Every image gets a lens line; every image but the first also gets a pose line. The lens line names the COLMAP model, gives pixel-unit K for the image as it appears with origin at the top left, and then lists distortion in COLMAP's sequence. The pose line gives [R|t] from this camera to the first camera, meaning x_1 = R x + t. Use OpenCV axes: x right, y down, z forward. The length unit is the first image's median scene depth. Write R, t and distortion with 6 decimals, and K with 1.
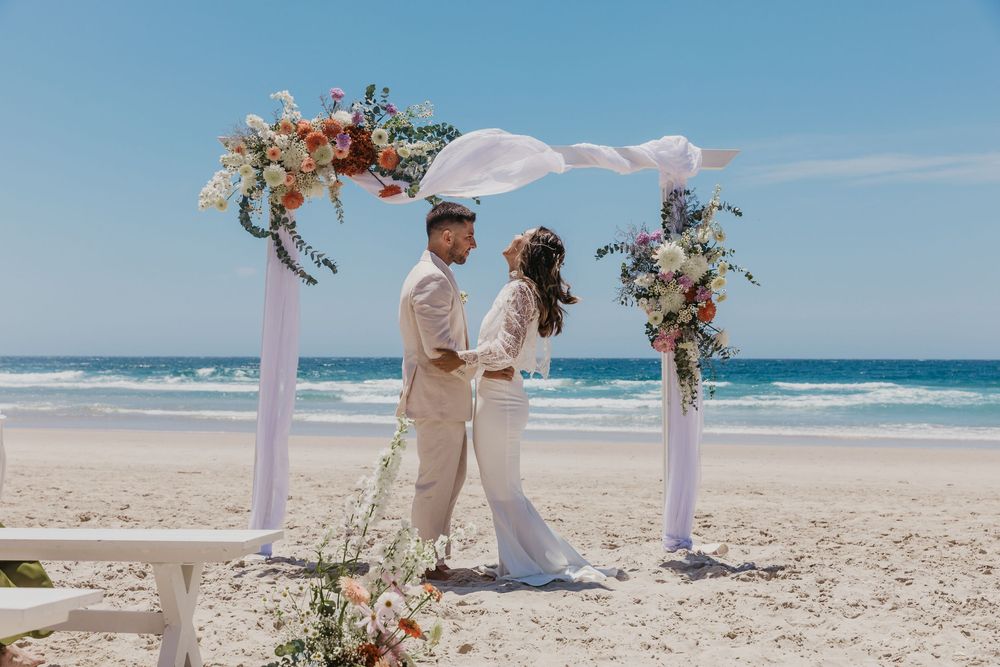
lens RADIAL K [[1610.7, 0, 484.9], [0, 1610.7, 327.7], [0, 0, 1]] dist [-0.007623, 0.000000]
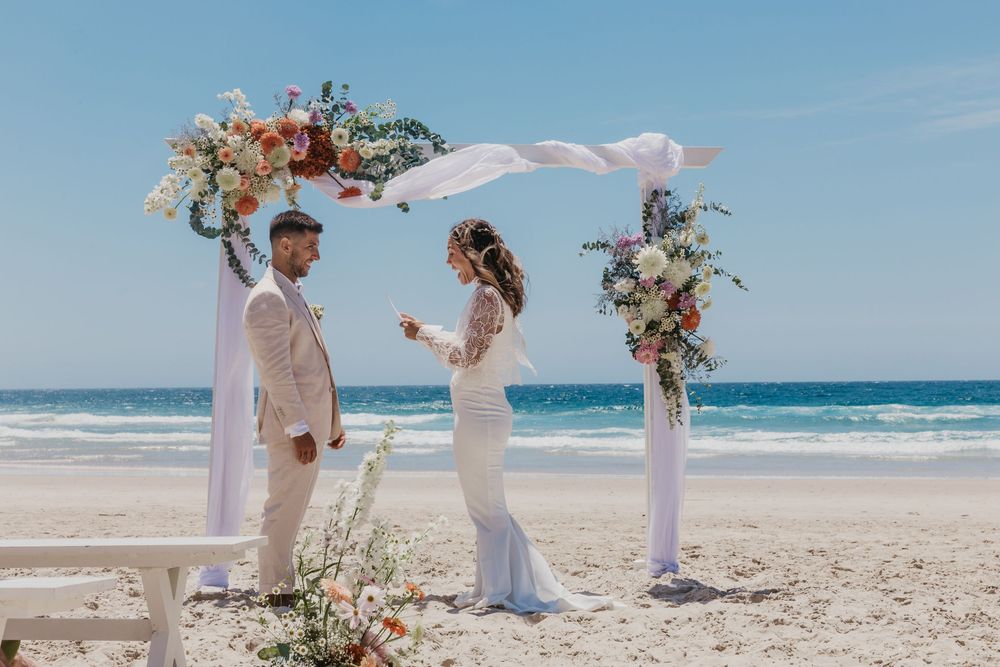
lens RADIAL K [[1951.6, 0, 490.8], [0, 1951.6, 327.6], [0, 0, 1]] dist [-0.023159, 0.000000]
pose [[0.999379, -0.012511, 0.032946, -0.016137], [0.013053, 0.999782, -0.016301, 0.011838], [-0.032735, 0.016721, 0.999324, -0.131792]]
